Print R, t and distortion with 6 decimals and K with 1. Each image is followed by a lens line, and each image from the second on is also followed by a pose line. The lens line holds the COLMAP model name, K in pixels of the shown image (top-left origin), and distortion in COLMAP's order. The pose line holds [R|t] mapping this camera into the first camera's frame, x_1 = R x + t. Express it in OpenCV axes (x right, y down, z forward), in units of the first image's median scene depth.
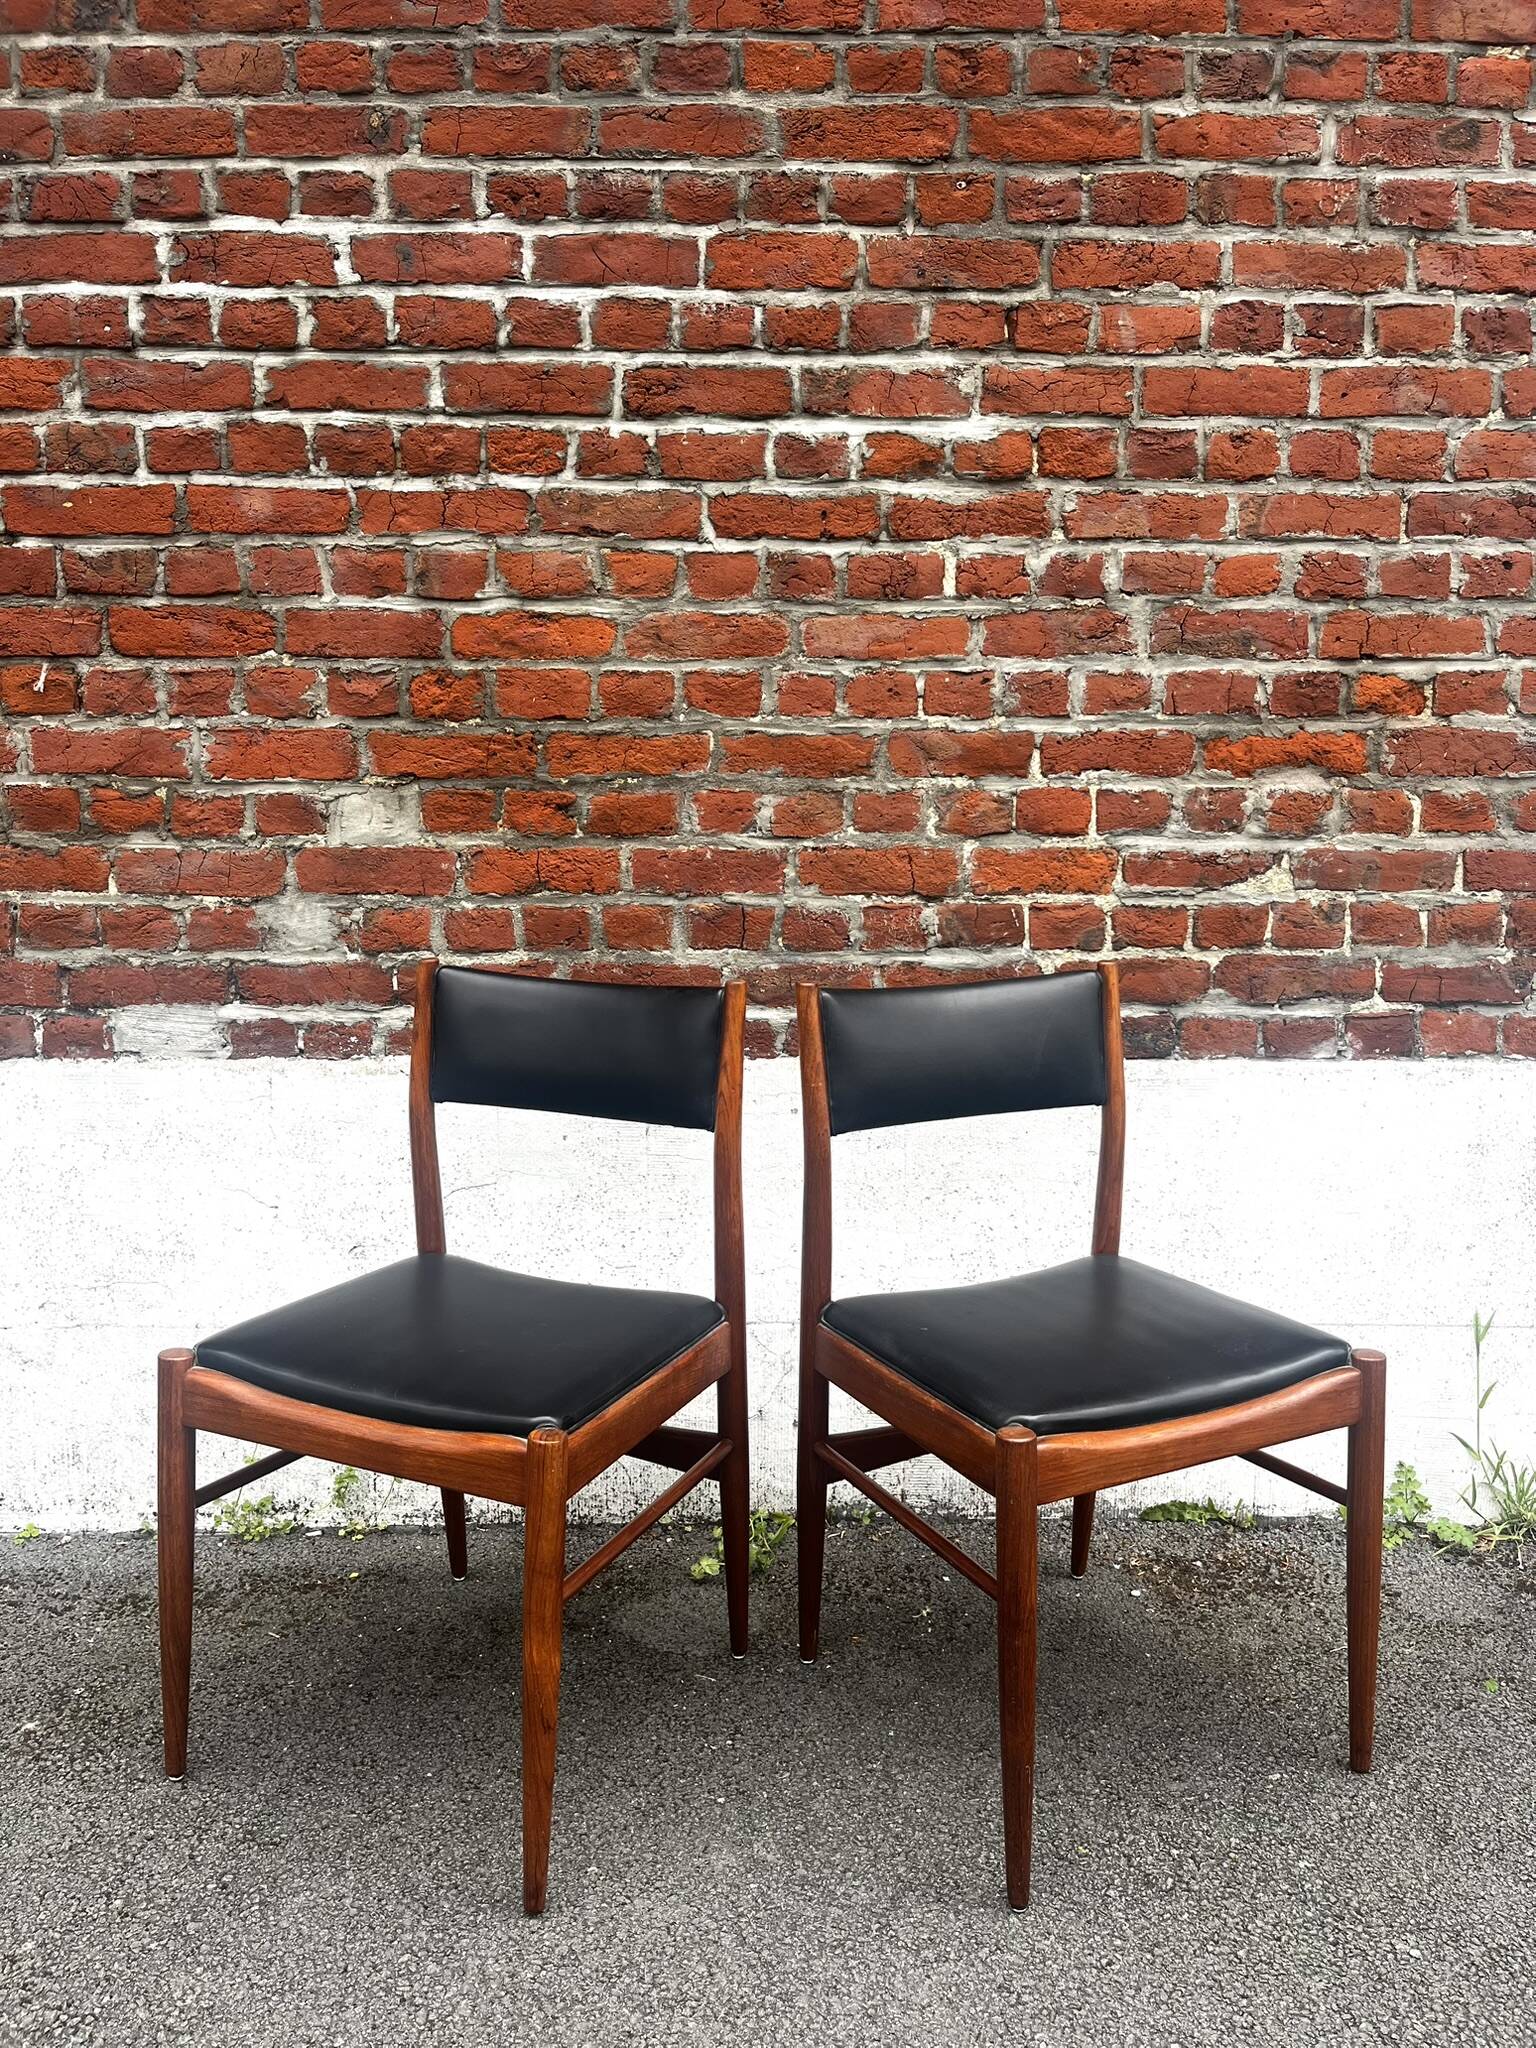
lens RADIAL K [[1528.3, 0, 780.5], [0, 1528.3, 1035.9], [0, 0, 1]] dist [0.051339, -0.068776]
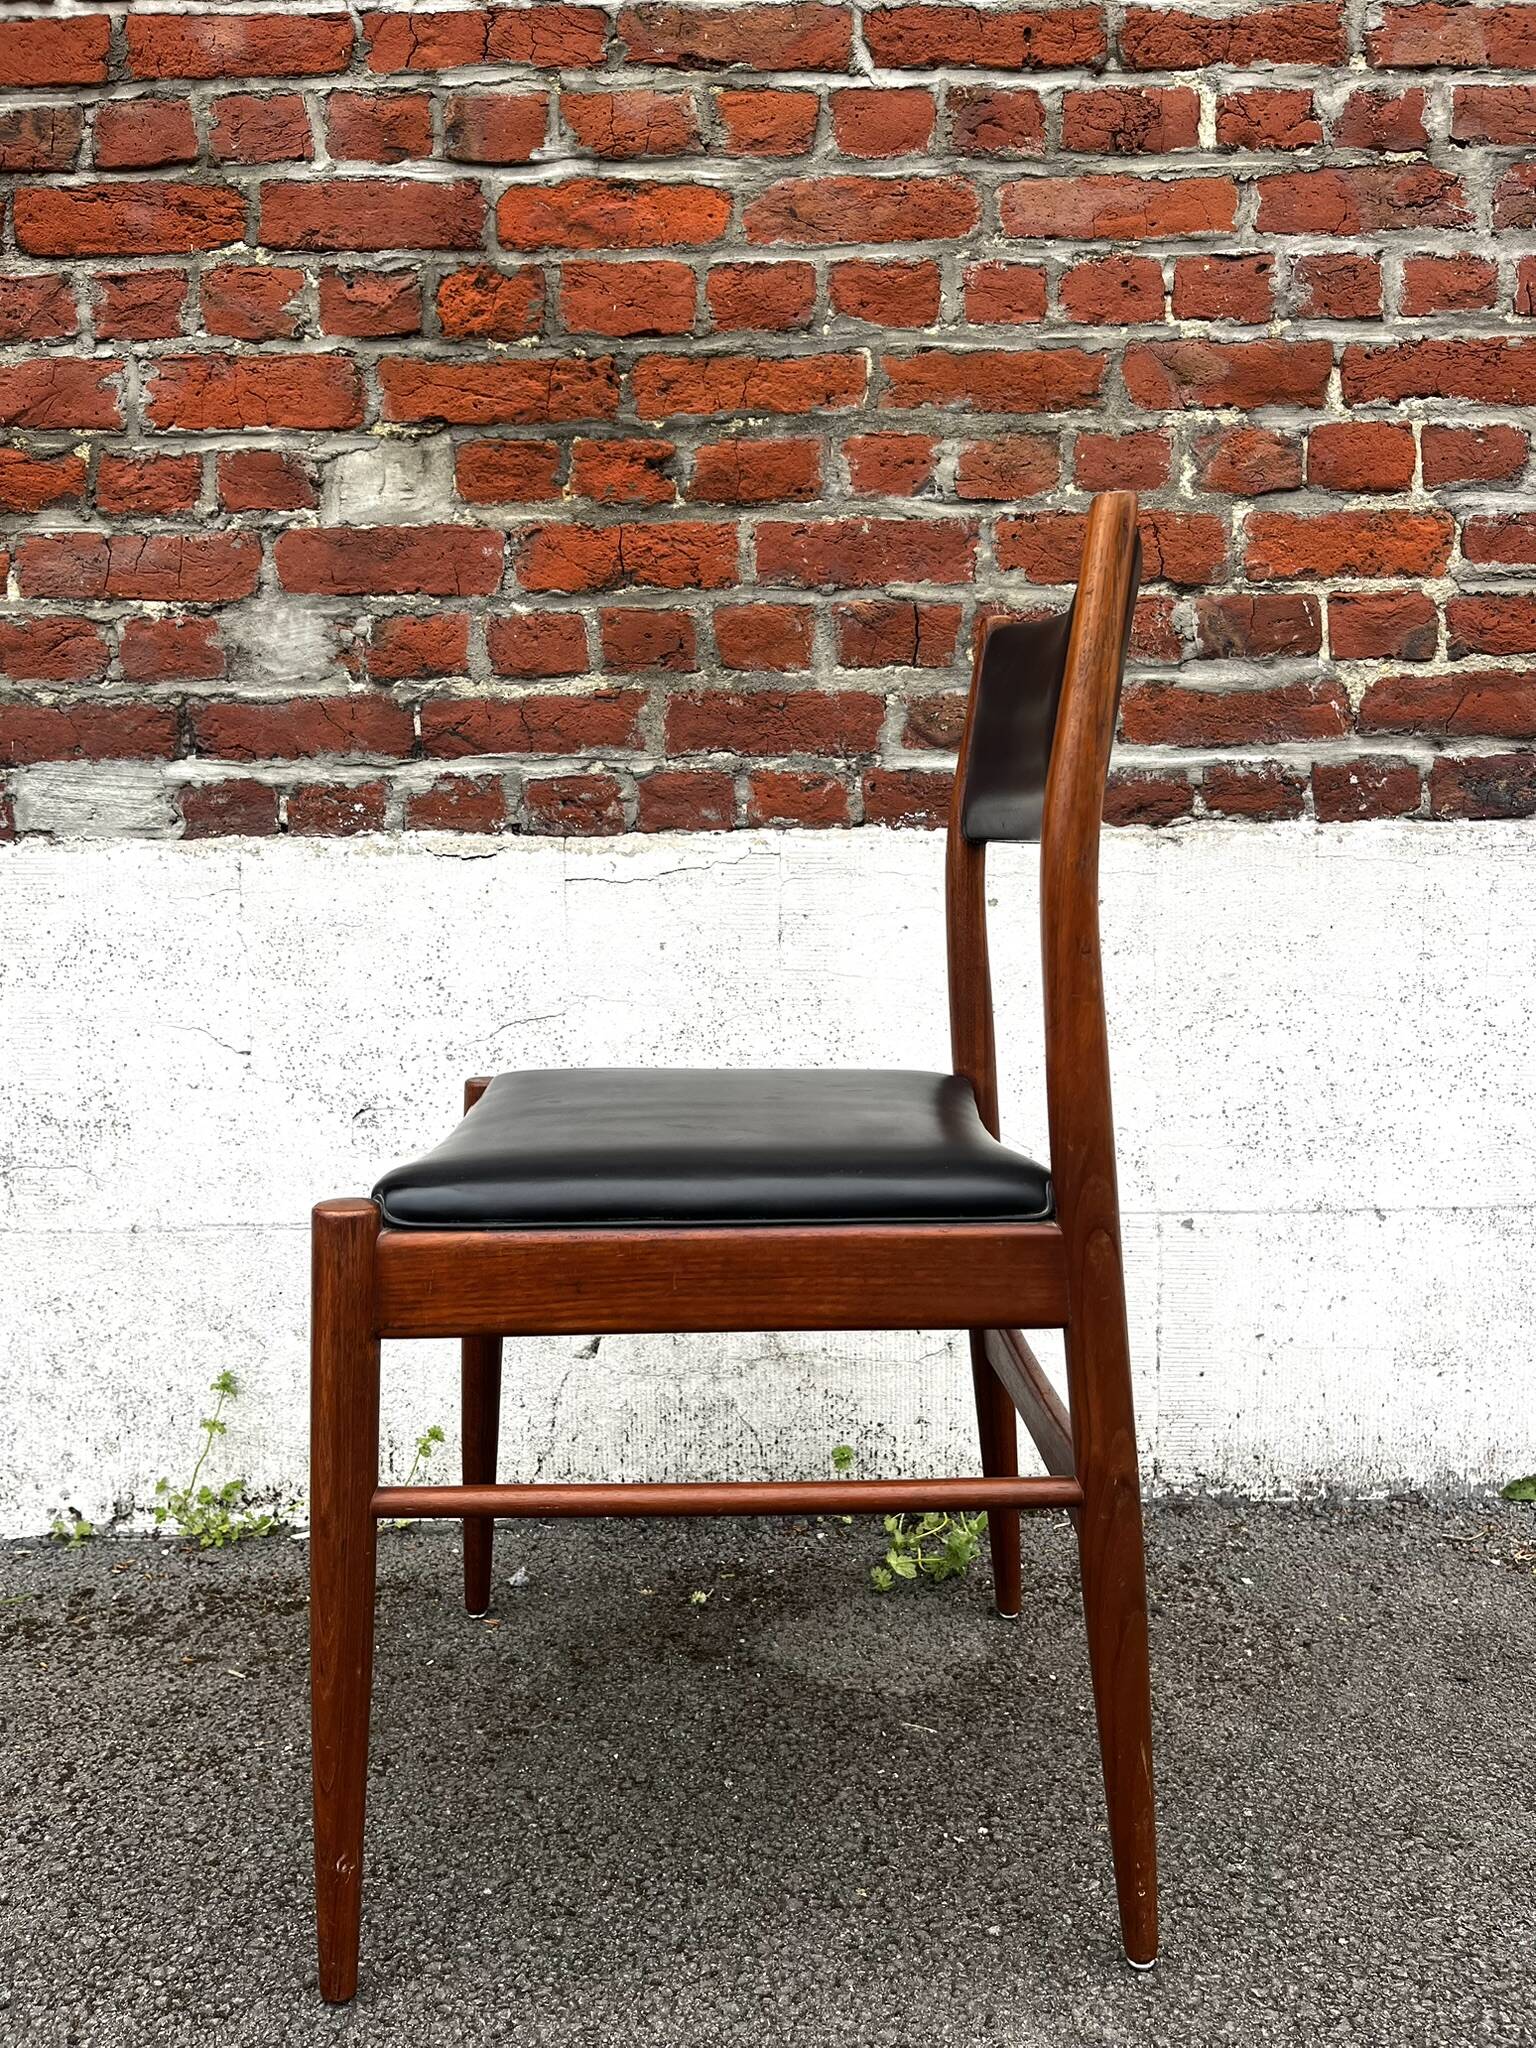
lens RADIAL K [[1528.3, 0, 784.5], [0, 1528.3, 1038.8], [0, 0, 1]] dist [0.051339, -0.068776]
pose [[0.999834, -0.017746, -0.004005, -0.086479], [0.017475, 0.998058, -0.059782, 0.155971], [0.005058, 0.059702, 0.998203, 0.320411]]
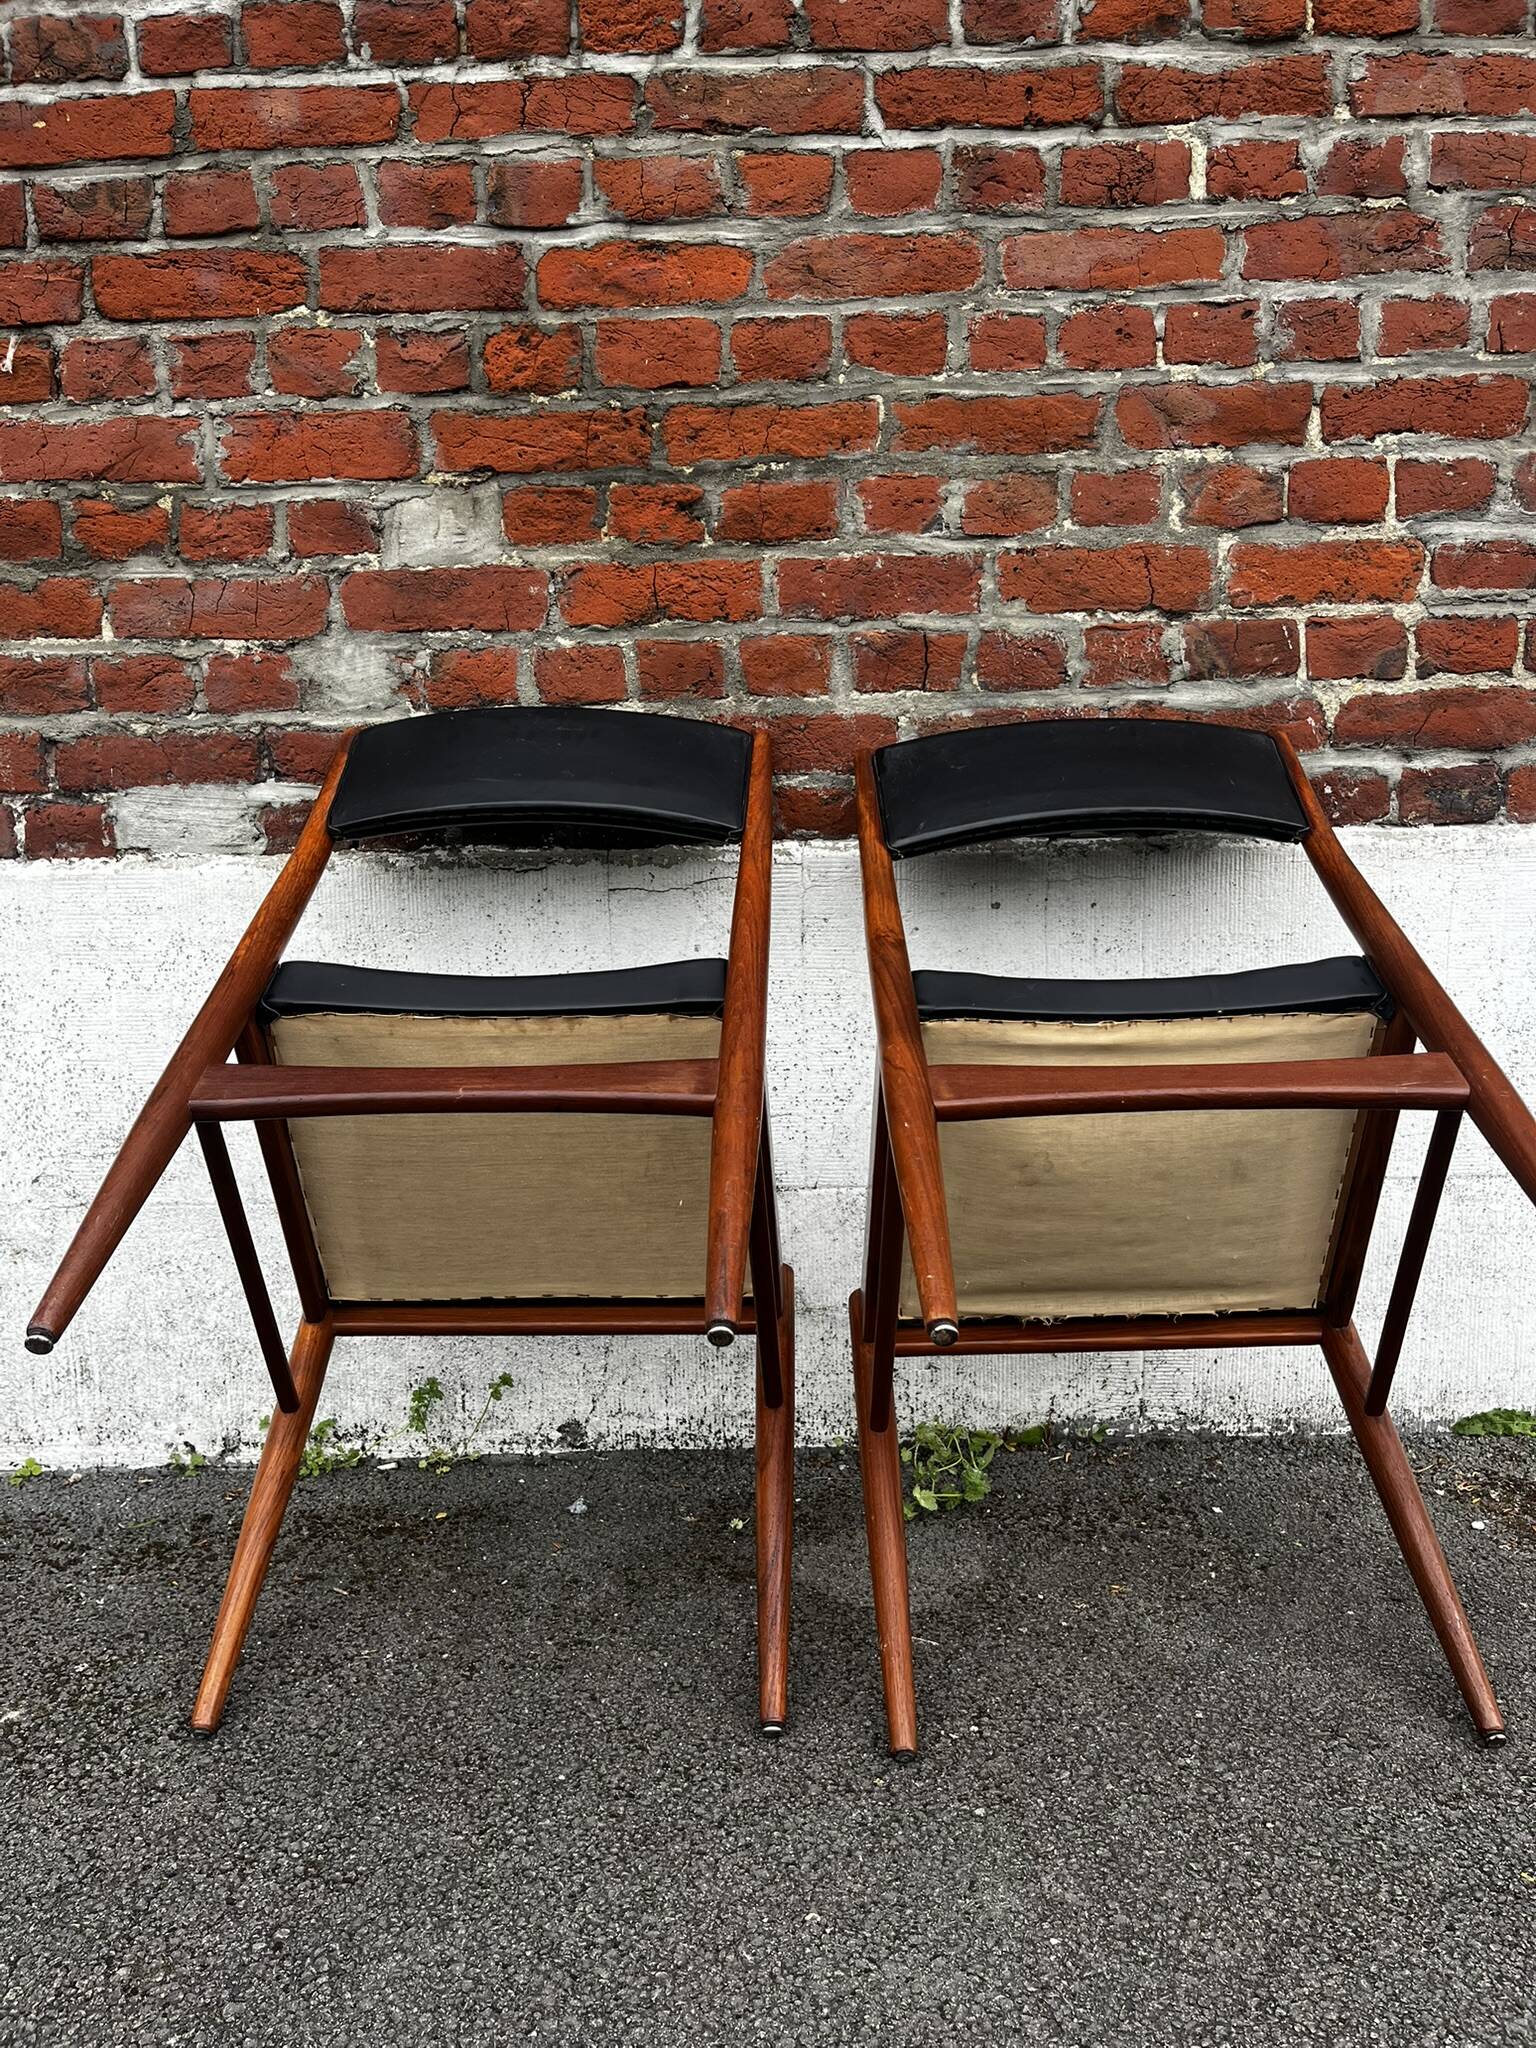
lens RADIAL K [[1528.3, 0, 786.2], [0, 1528.3, 1030.1], [0, 0, 1]] dist [0.051339, -0.068776]
pose [[0.999338, -0.023390, -0.027868, -0.078288], [0.023589, 0.999698, 0.006830, 0.107250], [0.027700, -0.007483, 0.999588, 0.239490]]
